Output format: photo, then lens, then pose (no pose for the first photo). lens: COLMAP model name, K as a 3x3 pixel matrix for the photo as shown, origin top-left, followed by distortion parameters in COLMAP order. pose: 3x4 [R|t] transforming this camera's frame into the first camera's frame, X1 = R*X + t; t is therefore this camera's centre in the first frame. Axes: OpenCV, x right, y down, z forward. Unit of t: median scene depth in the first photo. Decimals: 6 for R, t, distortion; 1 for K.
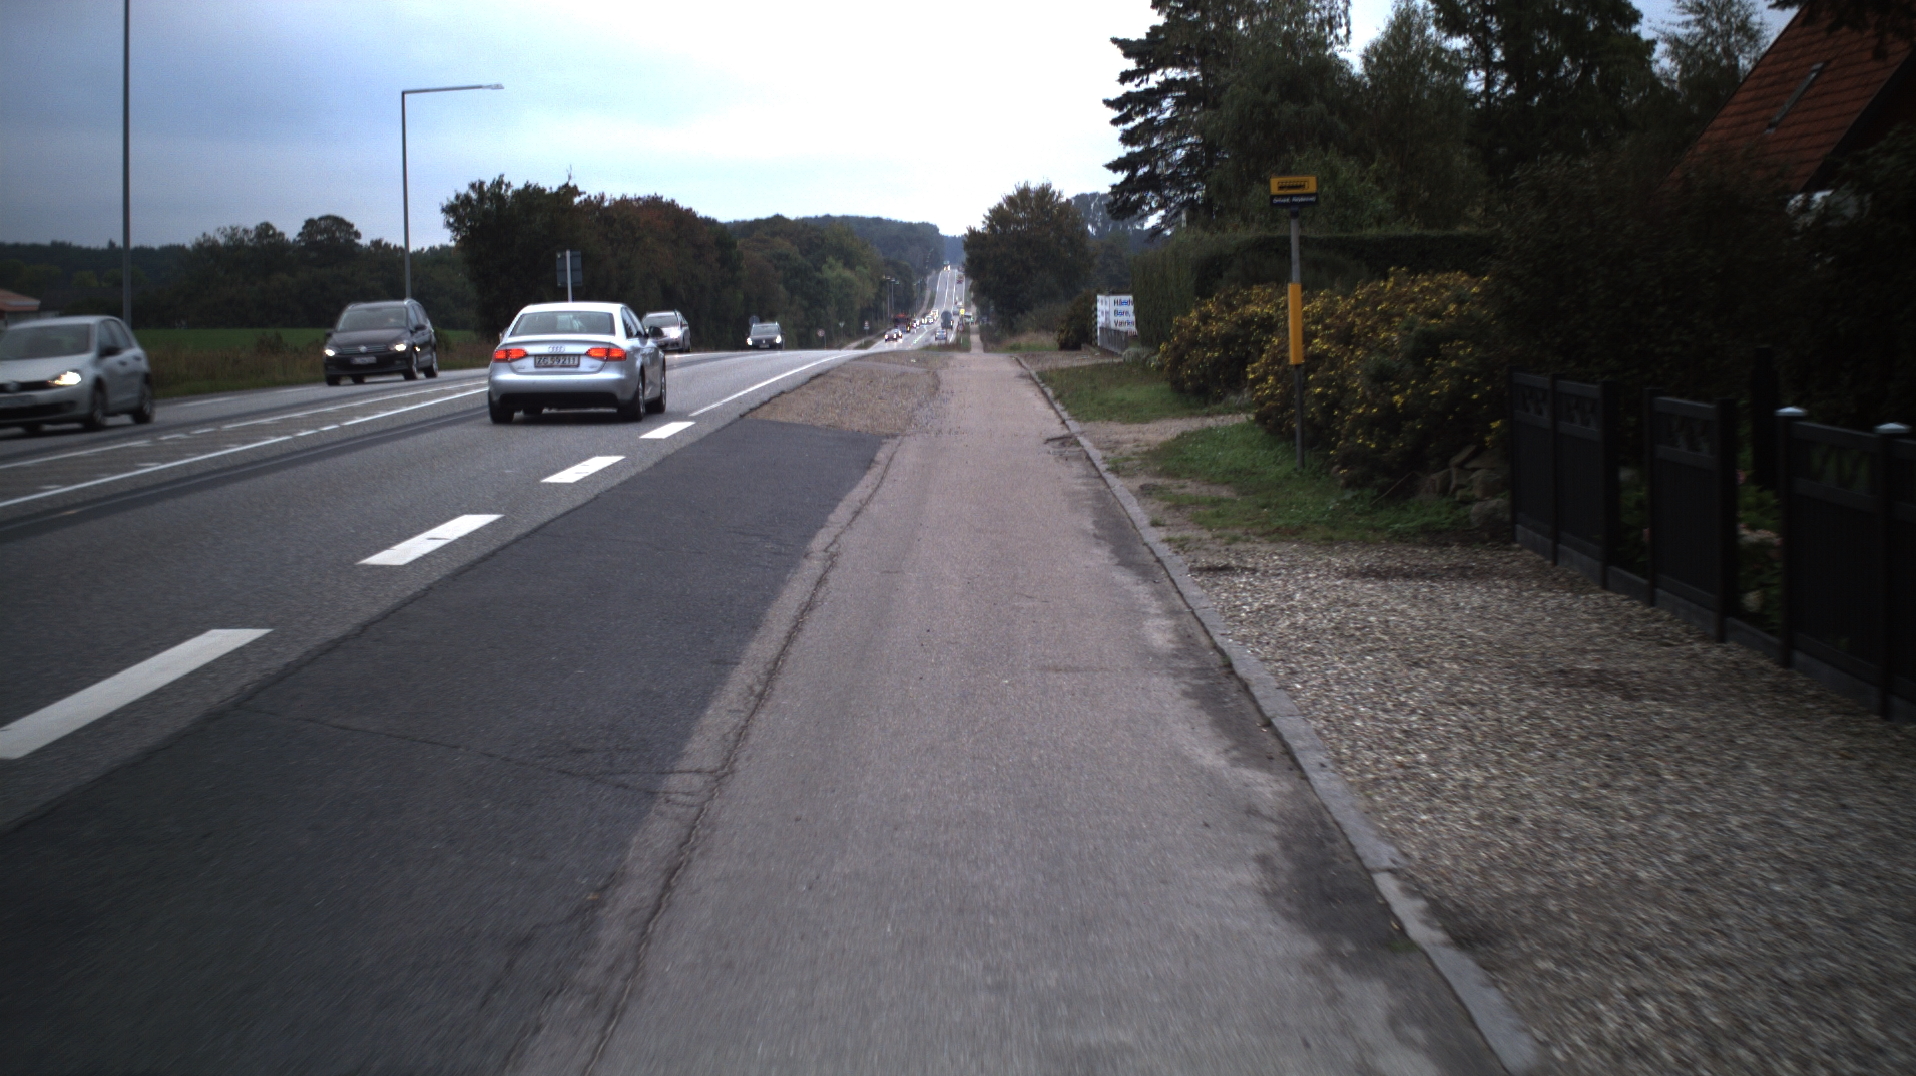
lens RADIAL K [[3260.5, 0, 958.0], [0, 3260.5, 538.0], [0, 0, 1]] dist [-0.281077, 0.135126]
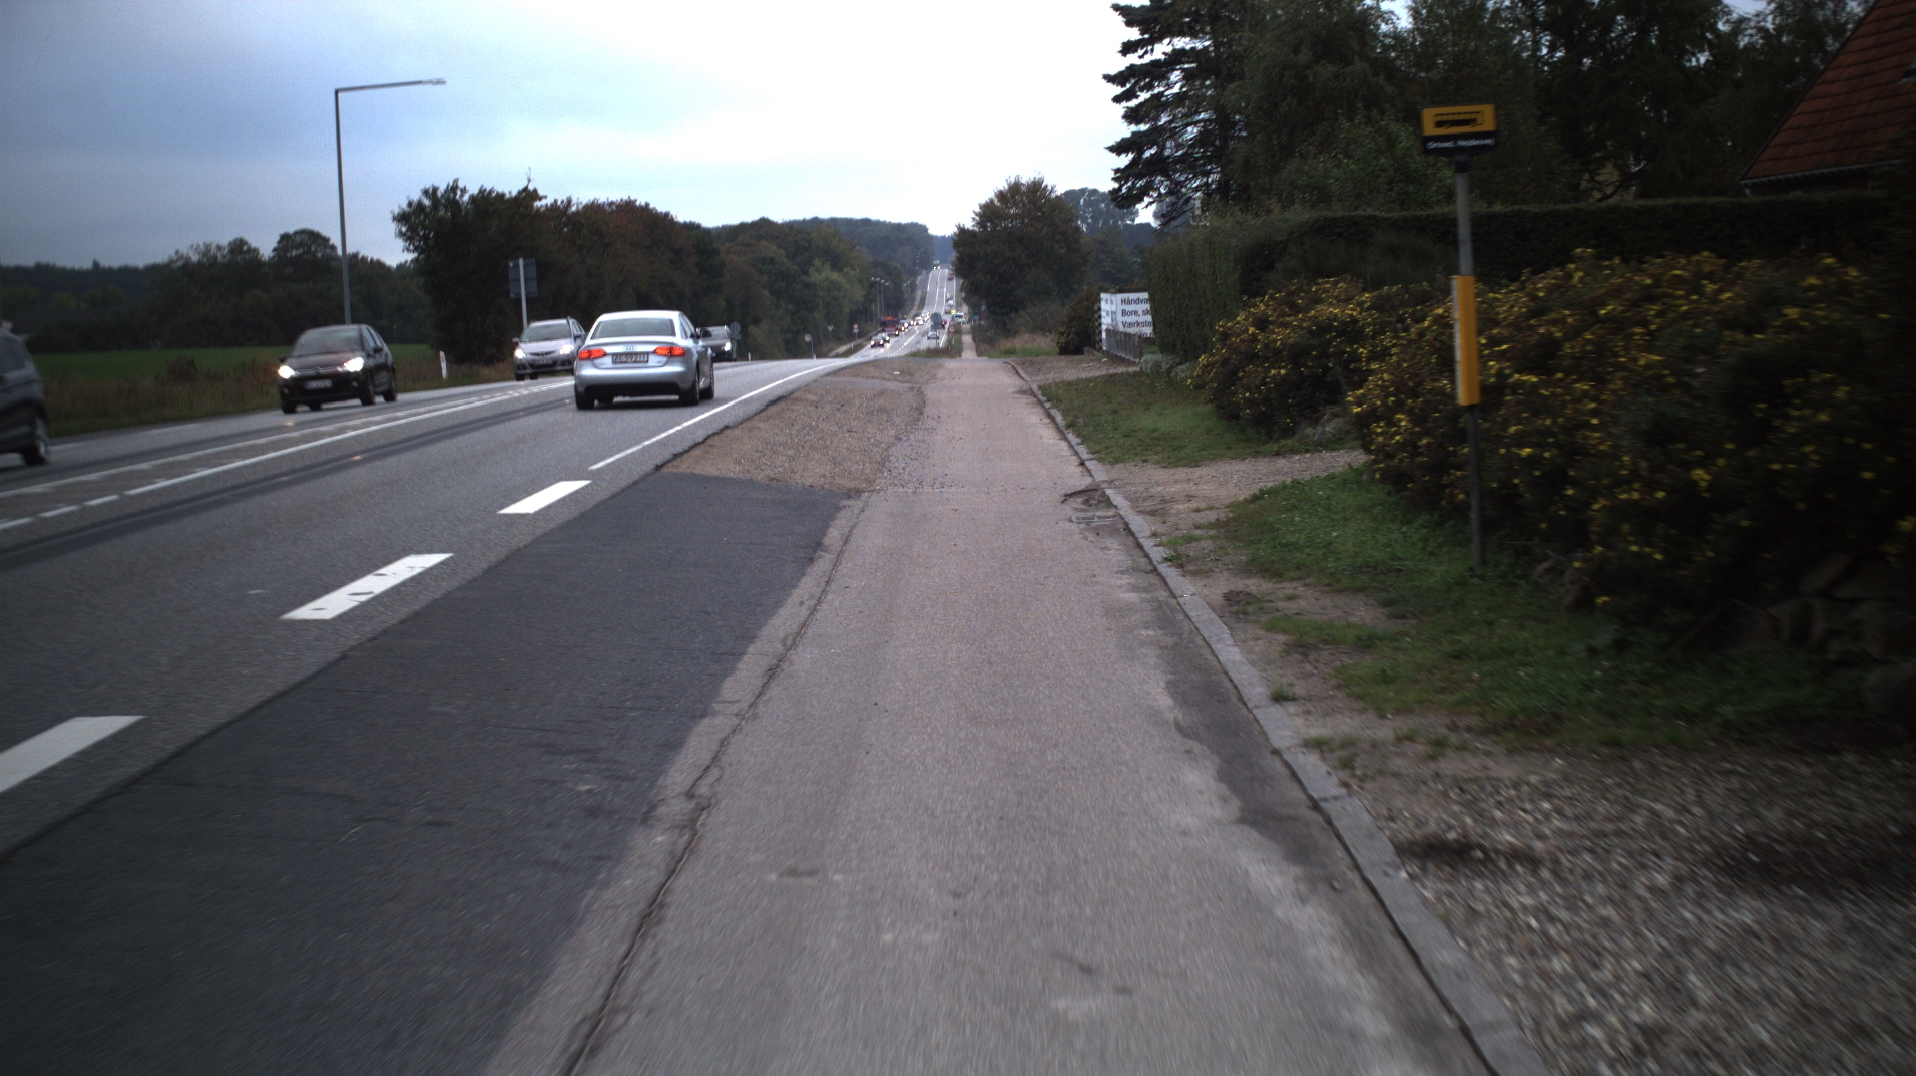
lens RADIAL K [[3260.5, 0, 958.0], [0, 3260.5, 538.0], [0, 0, 1]] dist [-0.281077, 0.135126]
pose [[0.999705, -0.024281, 0.000901, 0.000967], [0.024281, 0.999705, 0.000139, -0.008882], [-0.000904, -0.000118, 1.000000, 0.110292]]
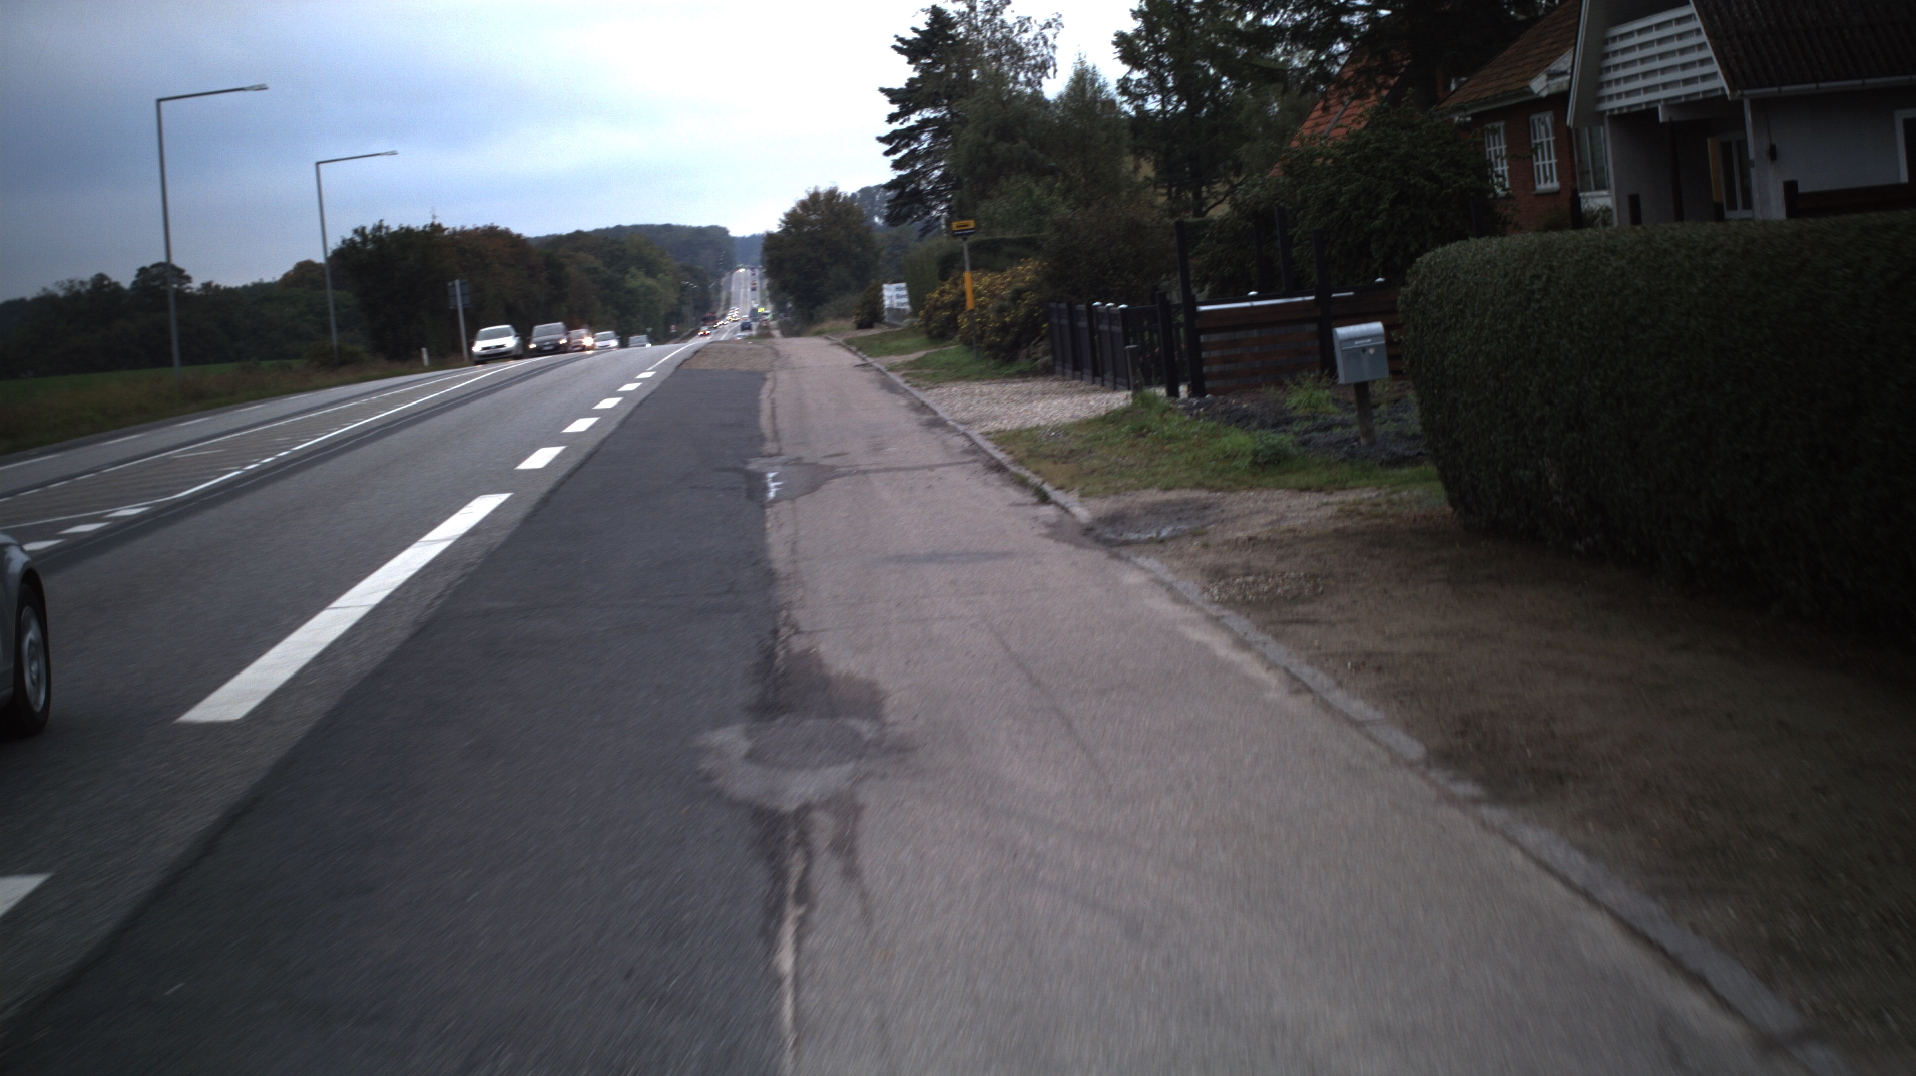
lens RADIAL K [[3260.5, 0, 958.0], [0, 3260.5, 538.0], [0, 0, 1]] dist [-0.281077, 0.135126]
pose [[0.995442, -0.075754, 0.057930, -0.011479], [0.075610, 0.997126, 0.004678, 0.025173], [-0.058118, -0.000276, 0.998310, -0.333496]]
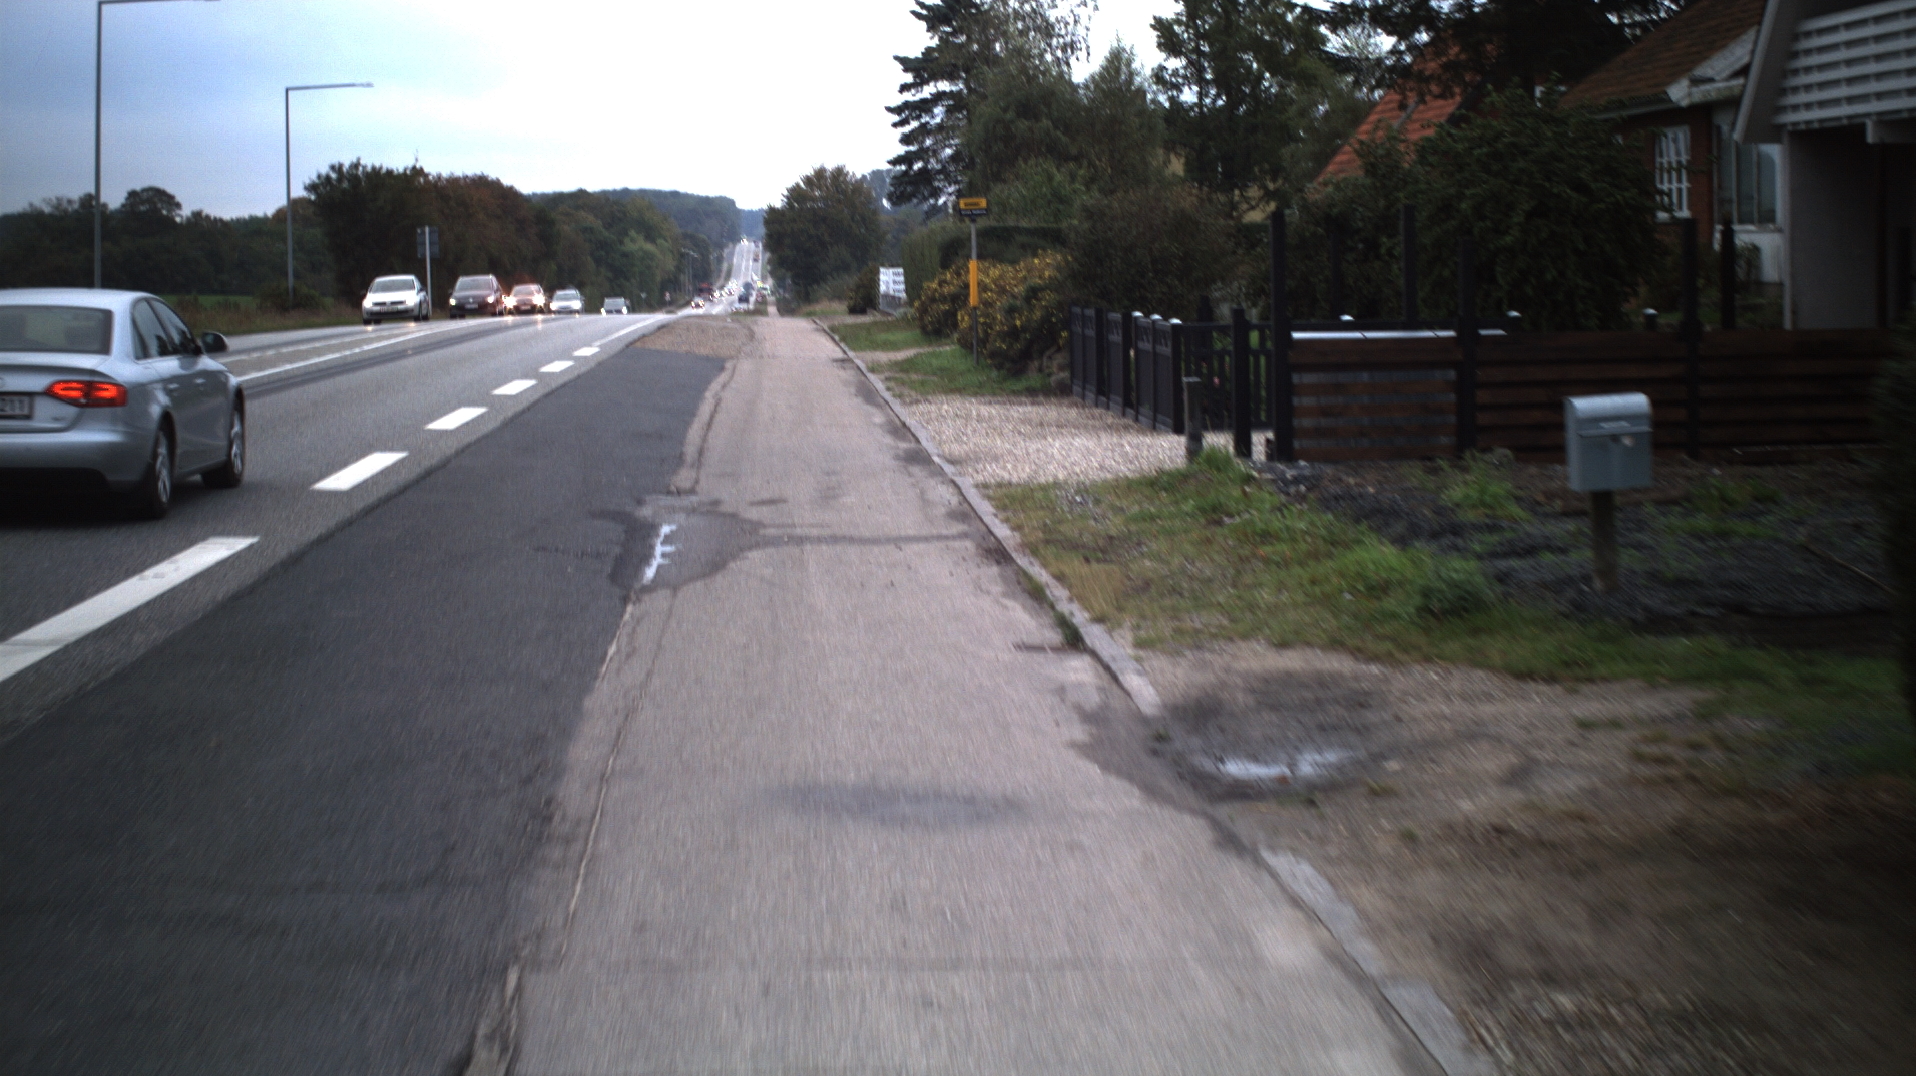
lens RADIAL K [[3260.5, 0, 958.0], [0, 3260.5, 538.0], [0, 0, 1]] dist [-0.281077, 0.135126]
pose [[0.997995, 0.004045, 0.063169, -0.004272], [-0.004556, 0.999958, 0.007946, 0.016999], [-0.063134, -0.008218, 0.997971, -0.222005]]
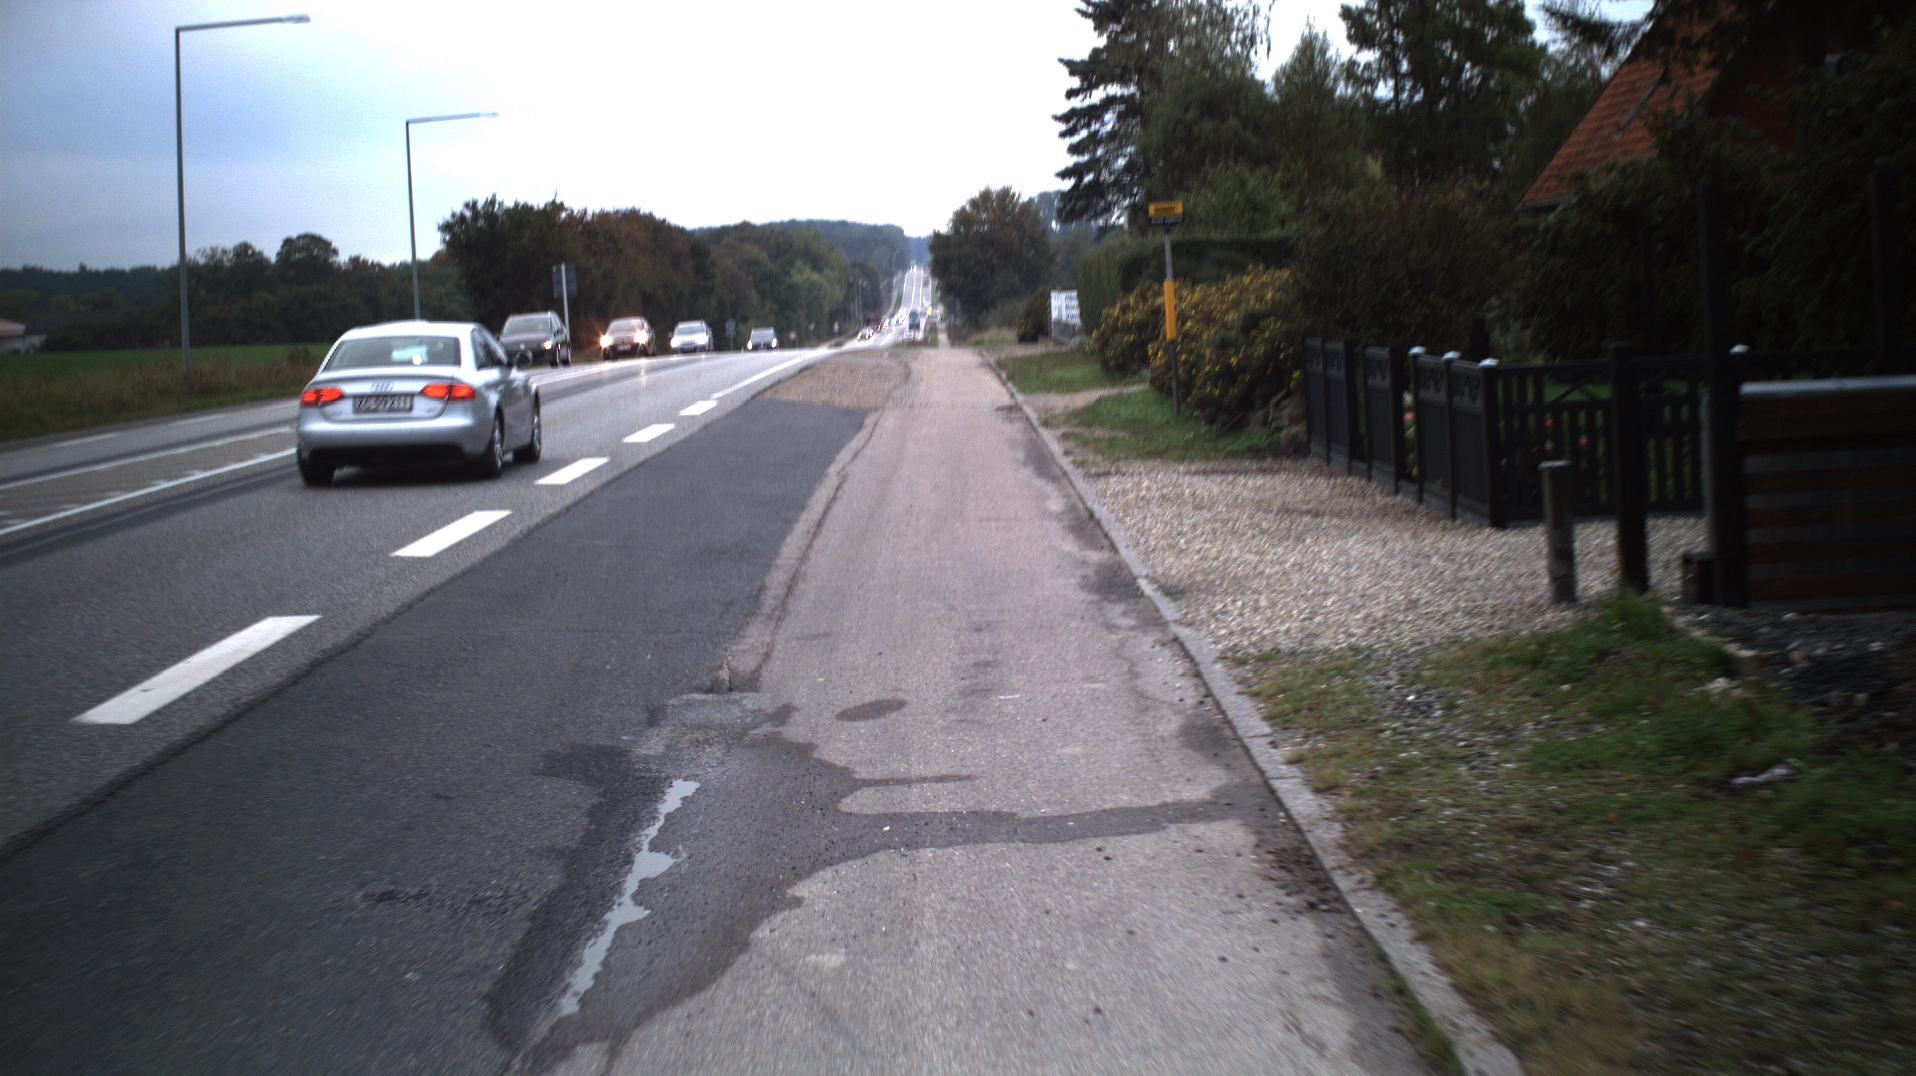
lens RADIAL K [[3260.5, 0, 958.0], [0, 3260.5, 538.0], [0, 0, 1]] dist [-0.281077, 0.135126]
pose [[0.999576, -0.027988, 0.008065, 0.000143], [0.027986, 0.999608, 0.000322, 0.008044], [-0.008071, -0.000096, 0.999967, -0.110389]]
